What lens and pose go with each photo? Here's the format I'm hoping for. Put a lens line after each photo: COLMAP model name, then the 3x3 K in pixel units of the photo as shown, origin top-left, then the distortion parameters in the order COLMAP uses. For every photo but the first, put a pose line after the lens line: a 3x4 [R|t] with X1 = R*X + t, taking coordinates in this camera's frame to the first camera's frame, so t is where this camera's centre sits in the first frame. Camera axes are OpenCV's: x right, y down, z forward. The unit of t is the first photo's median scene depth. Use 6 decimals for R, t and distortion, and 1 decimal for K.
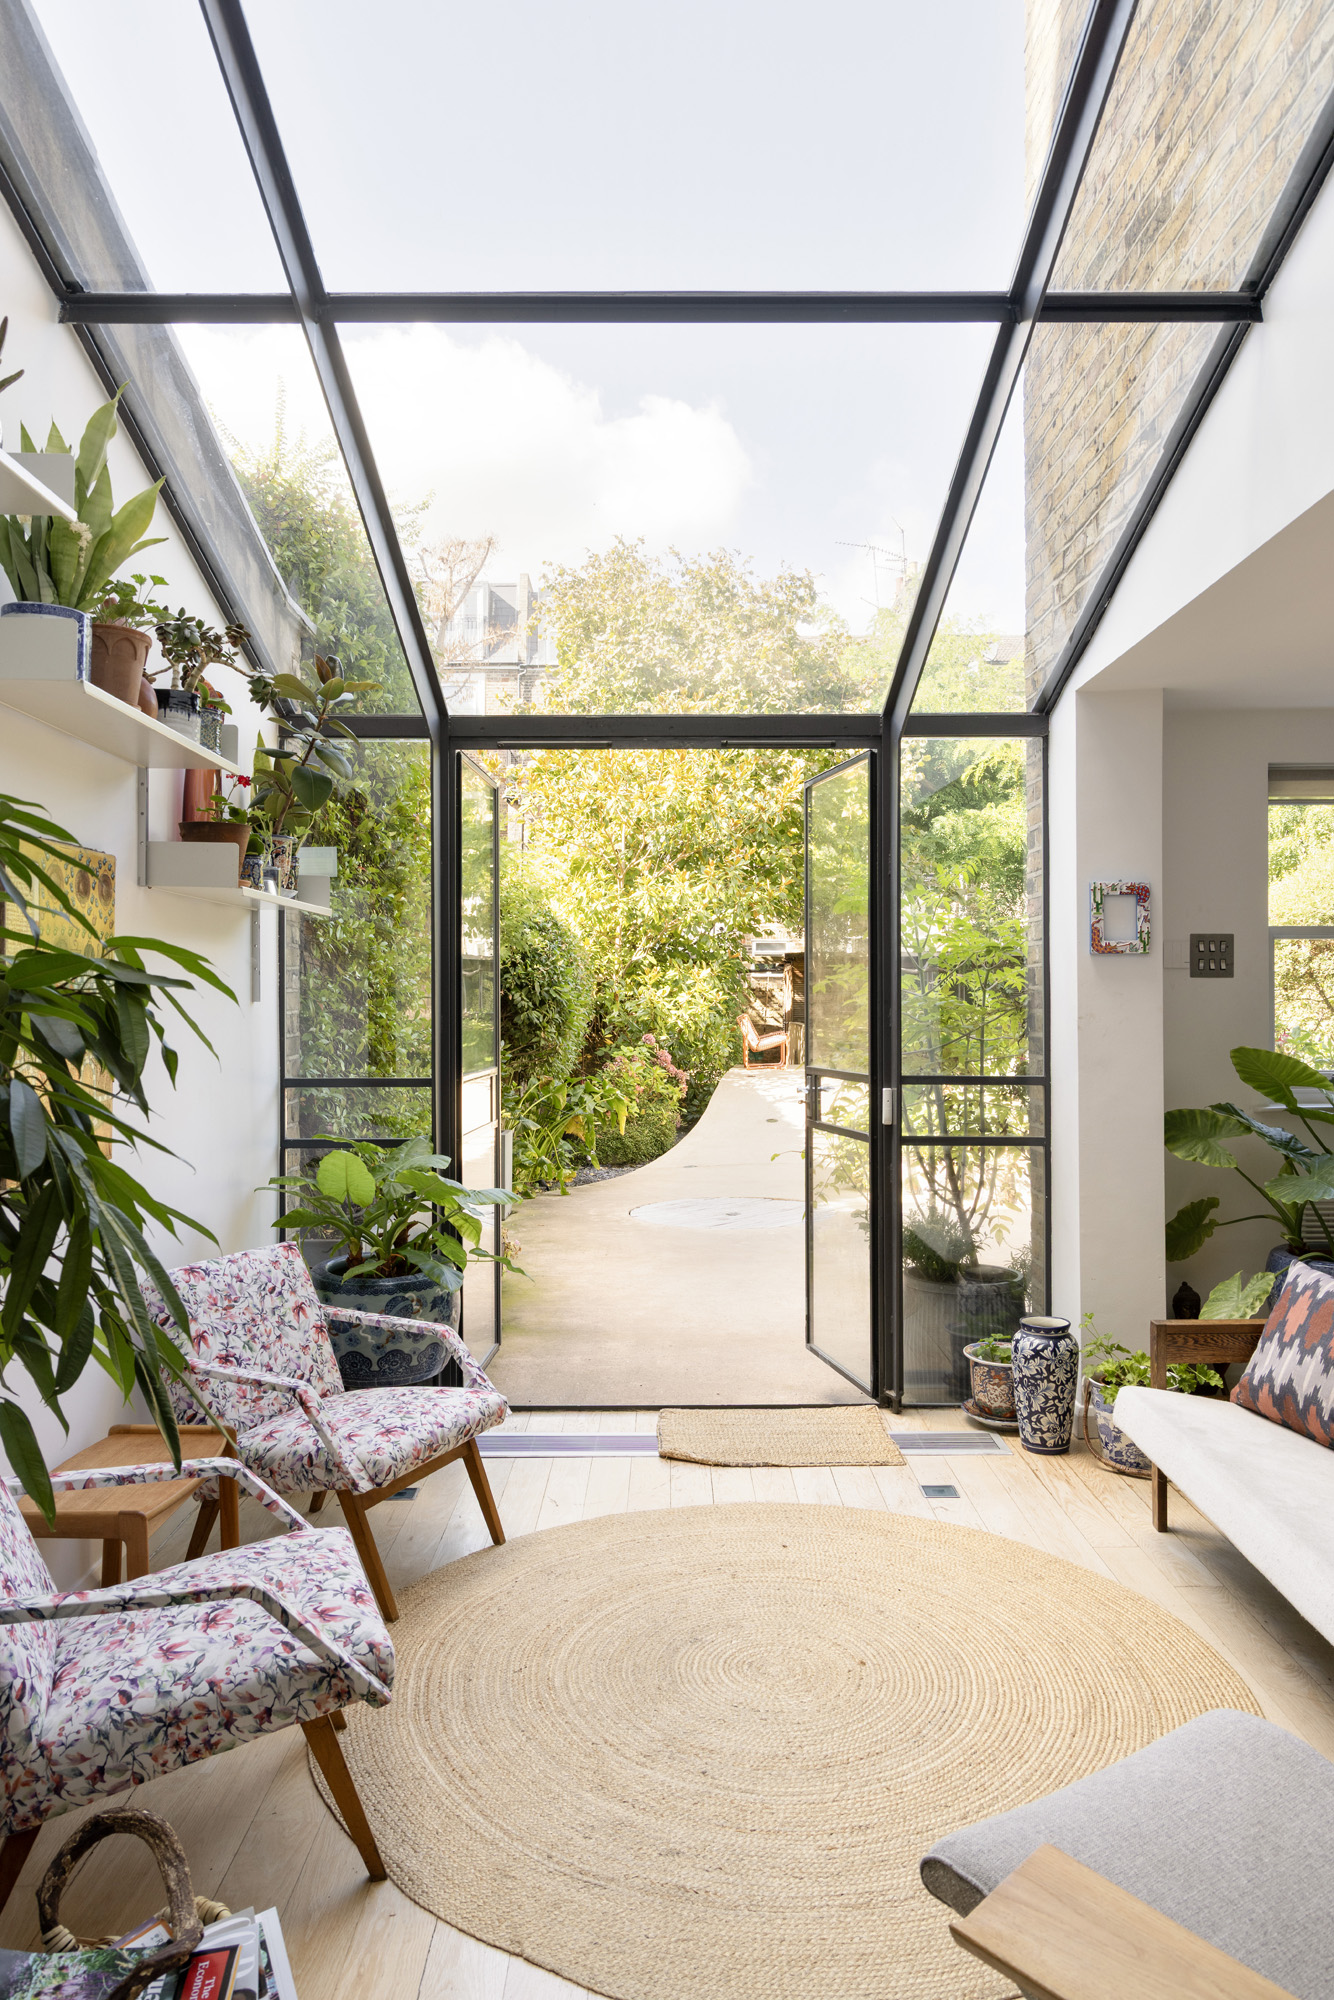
lens RADIAL K [[1371.5, 0, 673.7], [0, 1371.5, 995.5], [0, 0, 1]] dist [-0.000084, 0.000005]
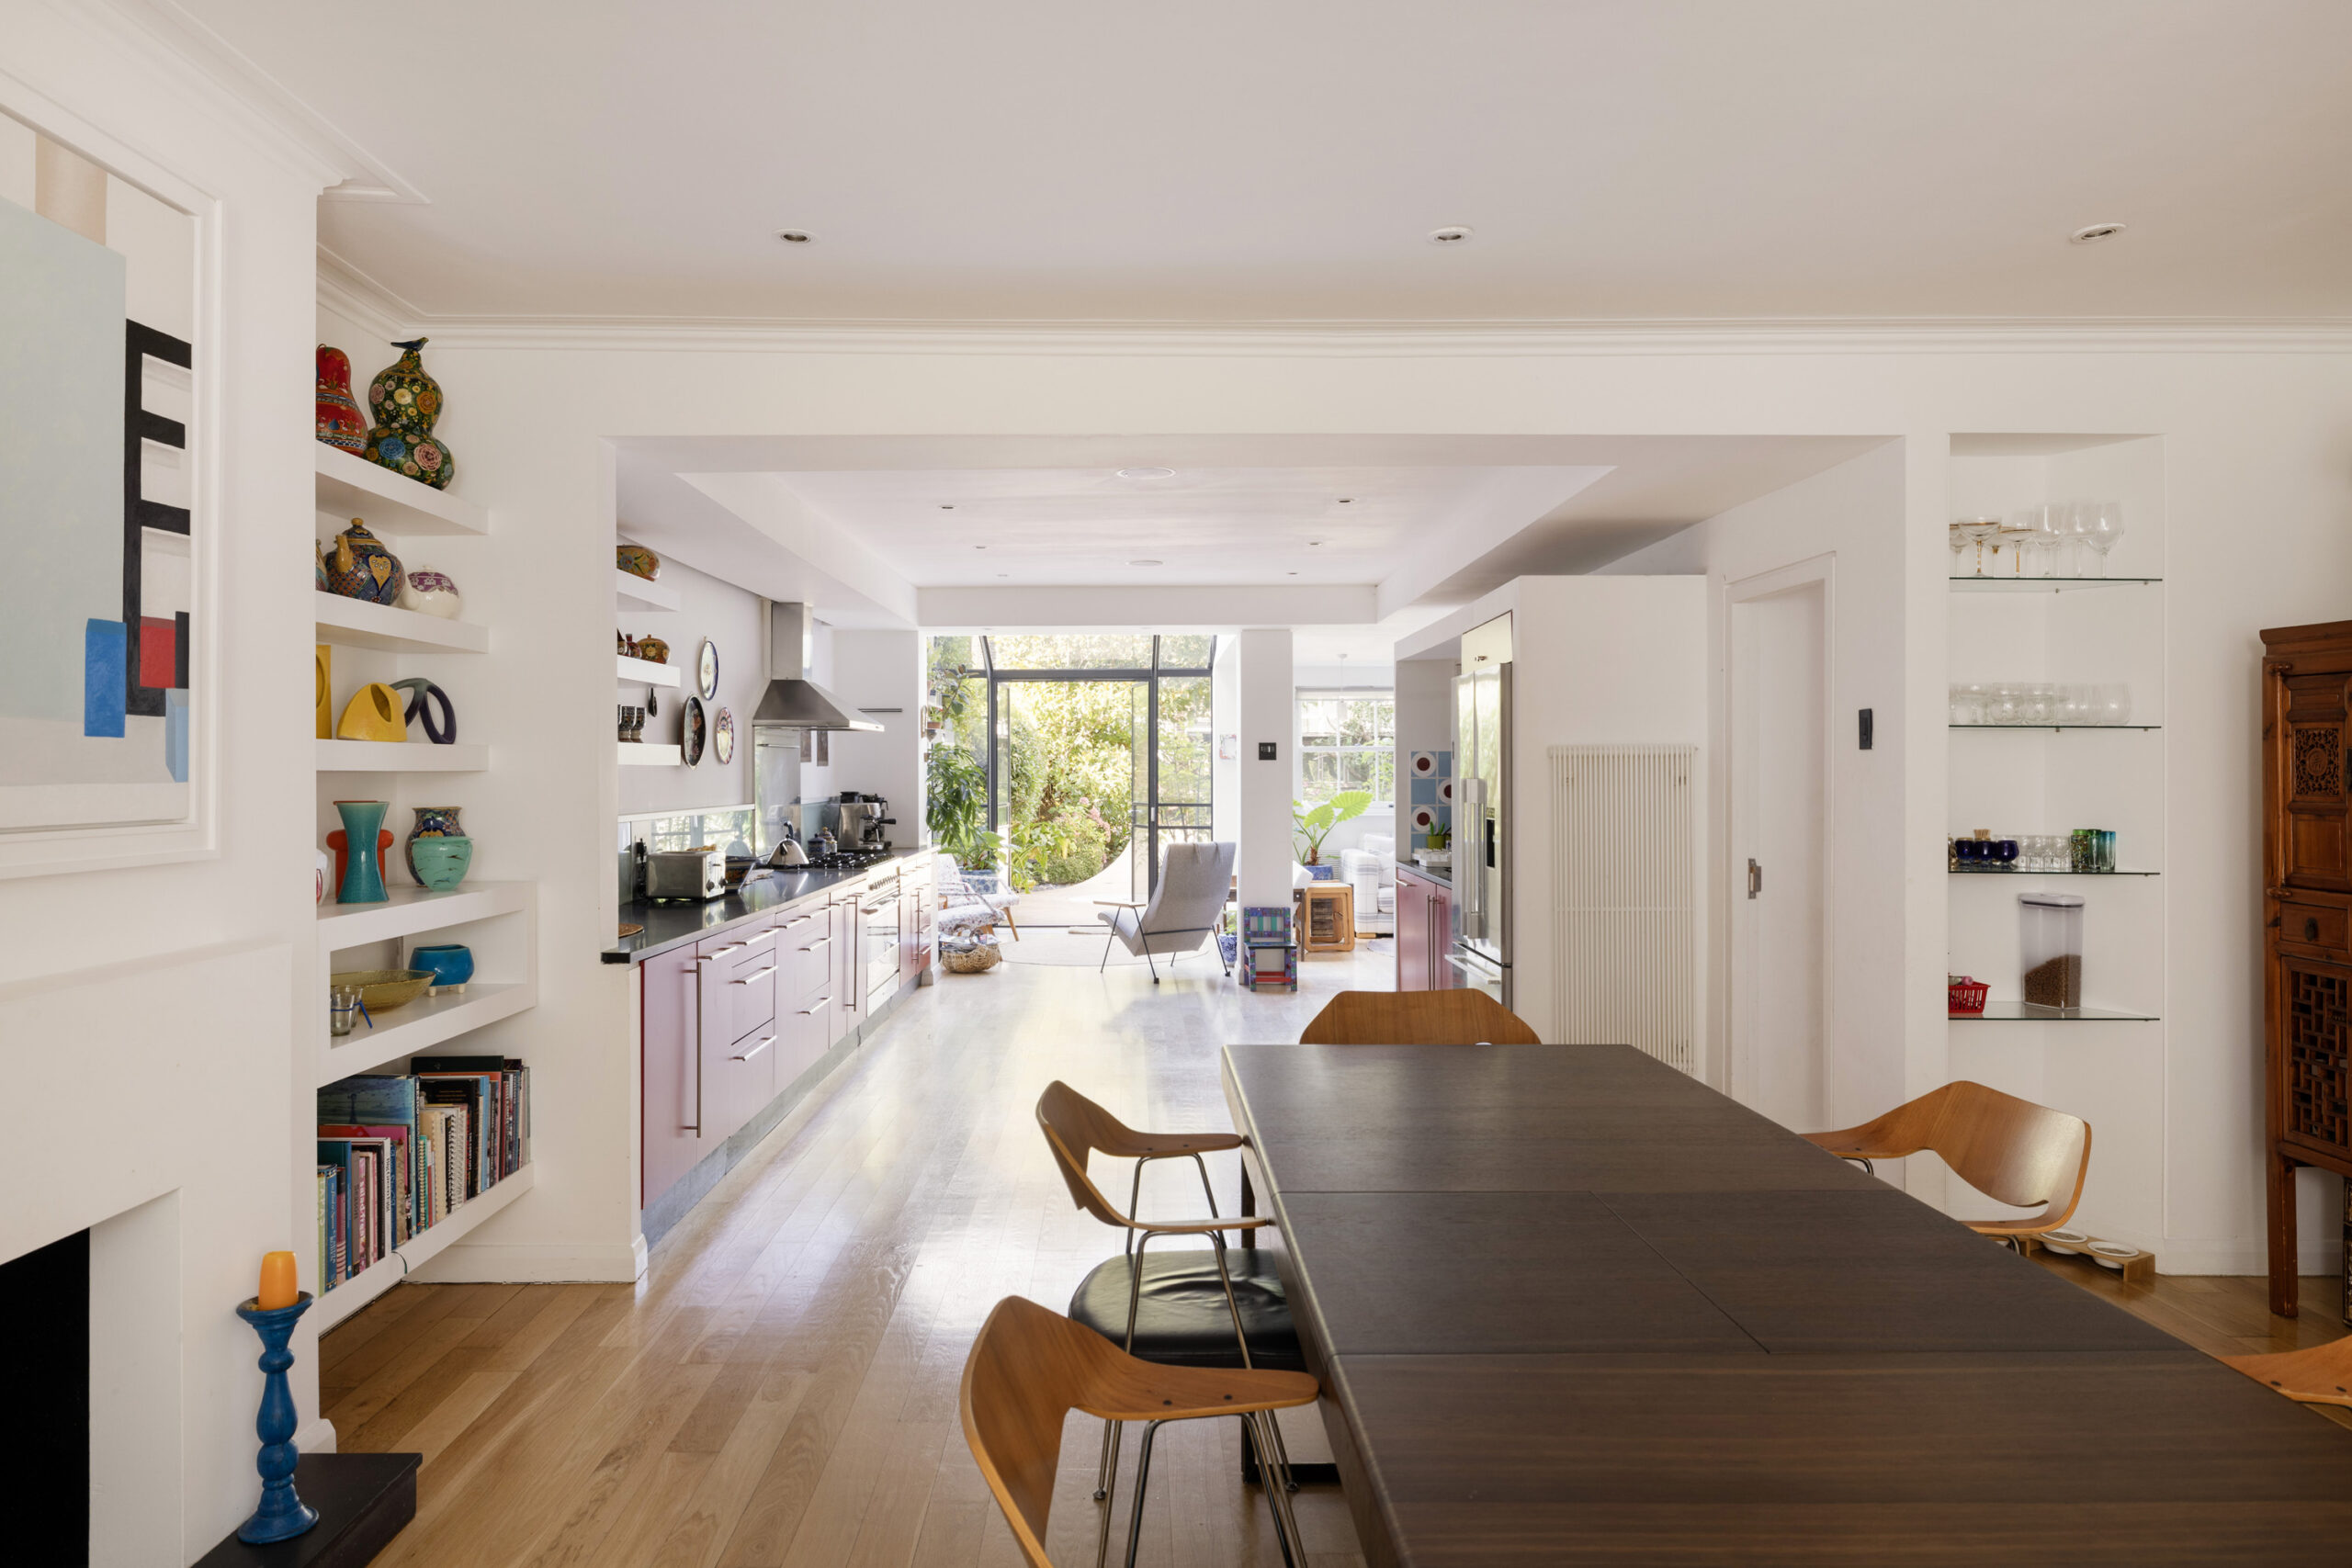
lens RADIAL K [[1555.0, 0, 1132.4], [0, 1555.0, 744.3], [0, 0, 1]] dist [0.007930, 0.004367]
pose [[0.999994, -0.001101, -0.003178, 0.038942], [0.001052, 0.999881, -0.015369, -0.002210], [0.003194, 0.015366, 0.999877, -0.661020]]
